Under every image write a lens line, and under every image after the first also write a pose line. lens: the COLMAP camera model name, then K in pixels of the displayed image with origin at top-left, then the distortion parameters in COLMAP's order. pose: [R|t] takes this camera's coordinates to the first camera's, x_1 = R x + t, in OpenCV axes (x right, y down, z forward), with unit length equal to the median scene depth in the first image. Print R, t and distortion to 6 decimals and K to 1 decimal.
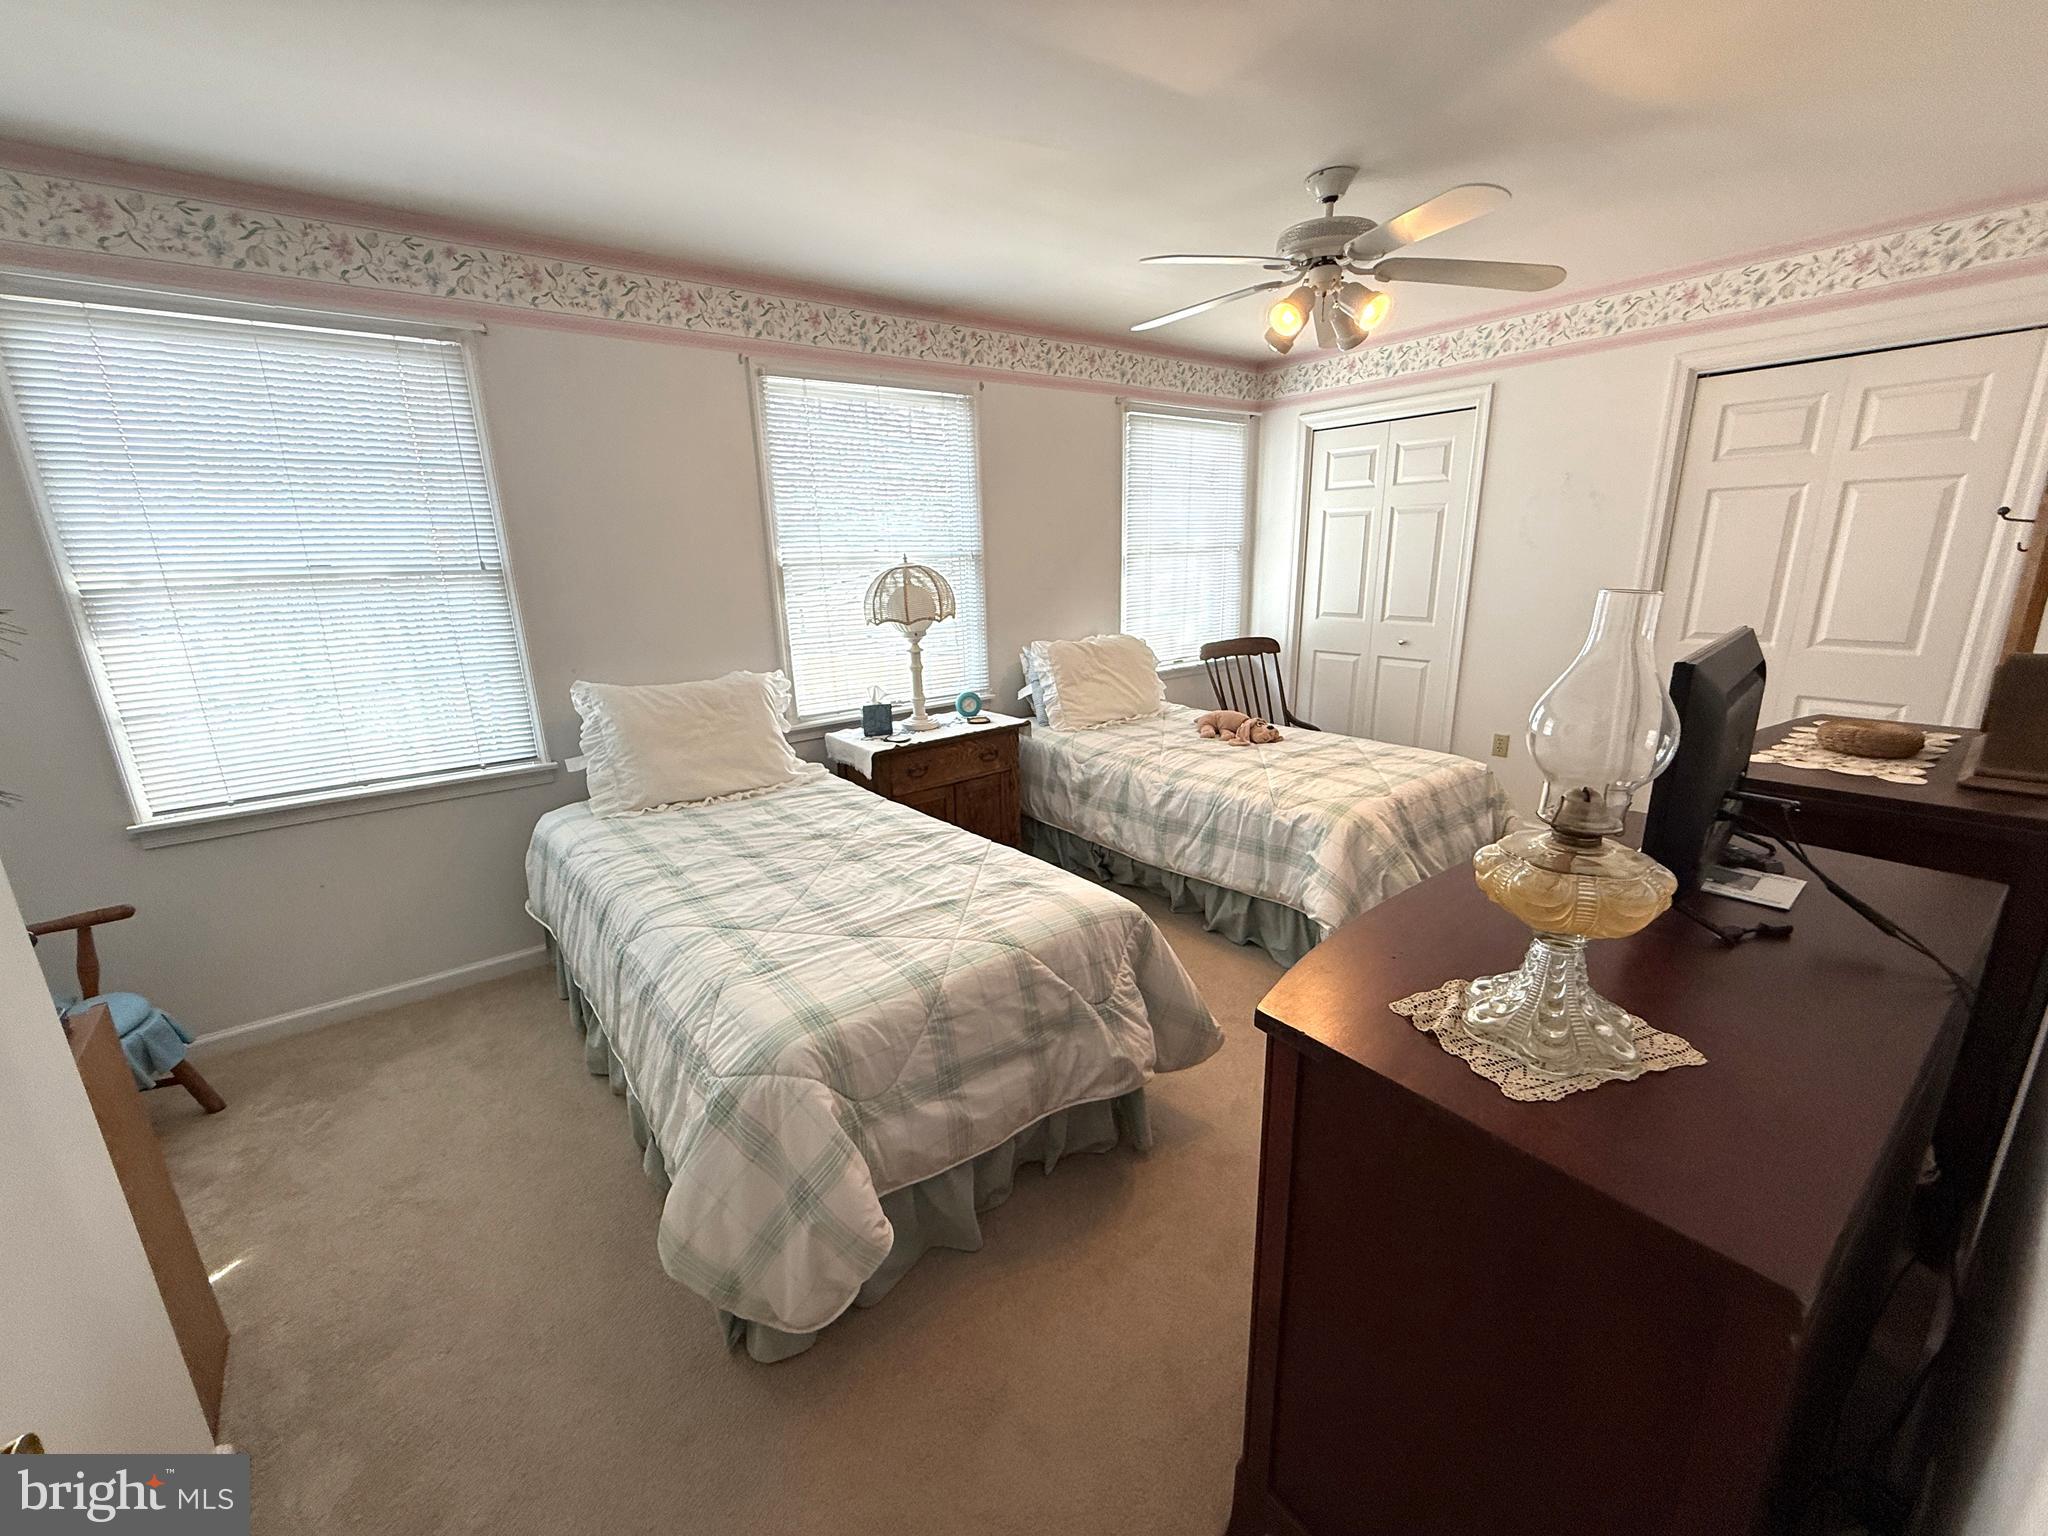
lens RADIAL K [[815.2, 0, 1018.4], [0, 815.2, 769.2], [0, 0, 1]] dist [-0.000182, 0.000006]
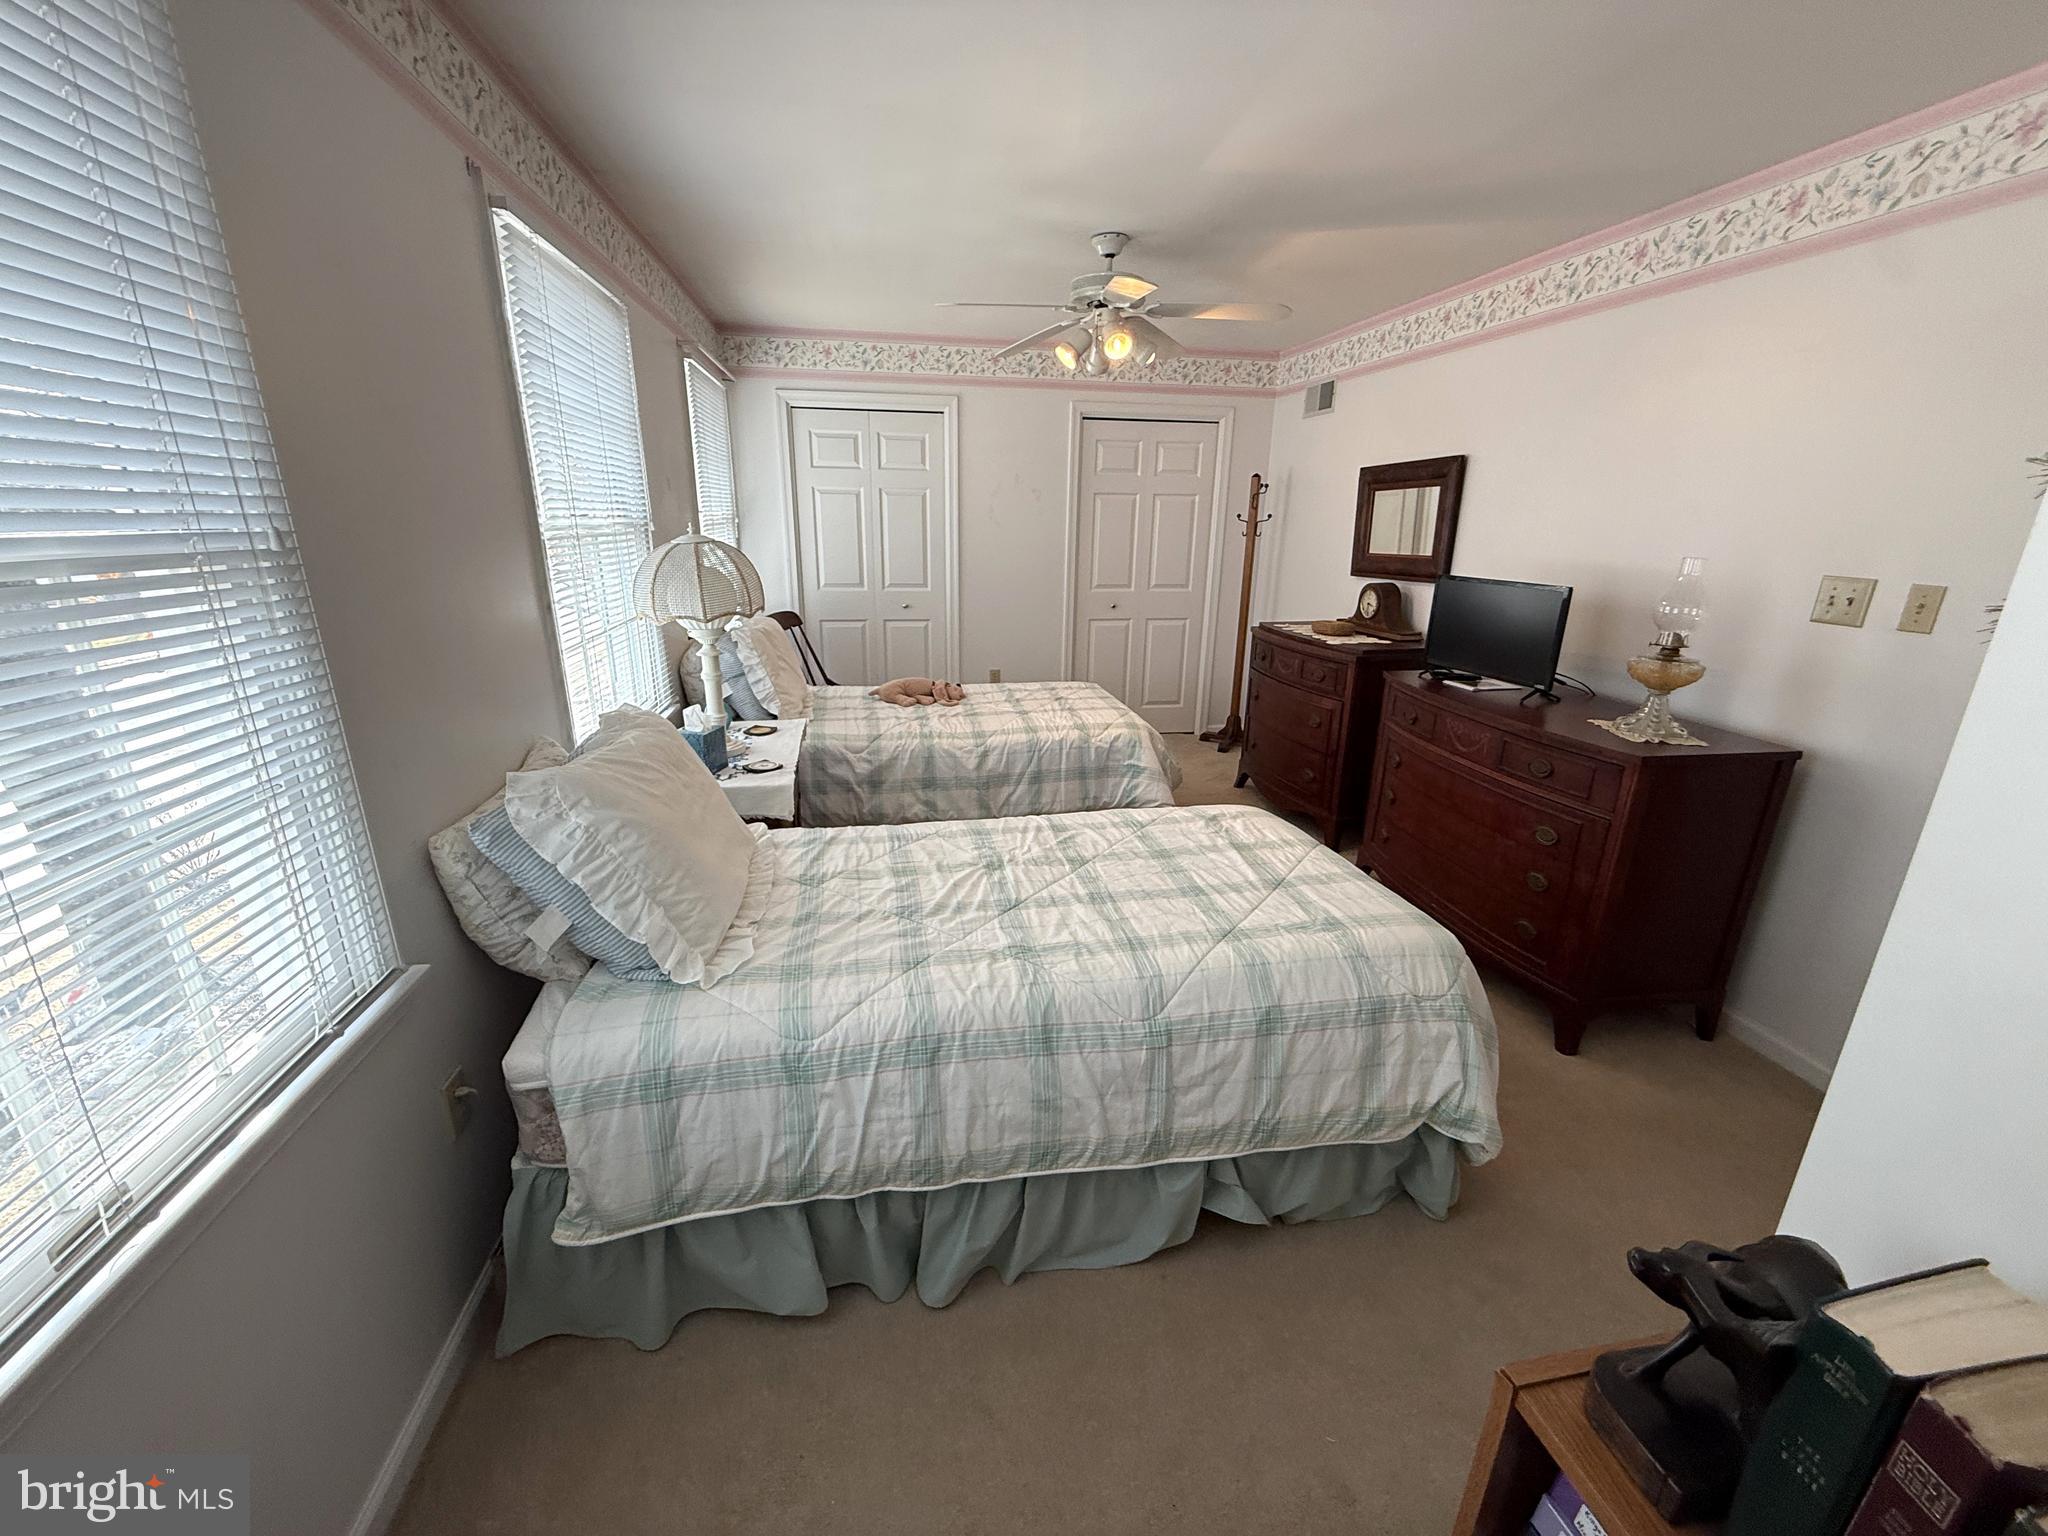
lens RADIAL K [[815.2, 0, 1014.5], [0, 815.2, 771.0], [0, 0, 1]] dist [-0.000182, 0.000006]
pose [[0.457396, -0.238086, 0.856799, -0.740429], [0.205854, 0.965670, 0.158445, -0.112777], [-0.865109, 0.103903, 0.490705, 0.440865]]
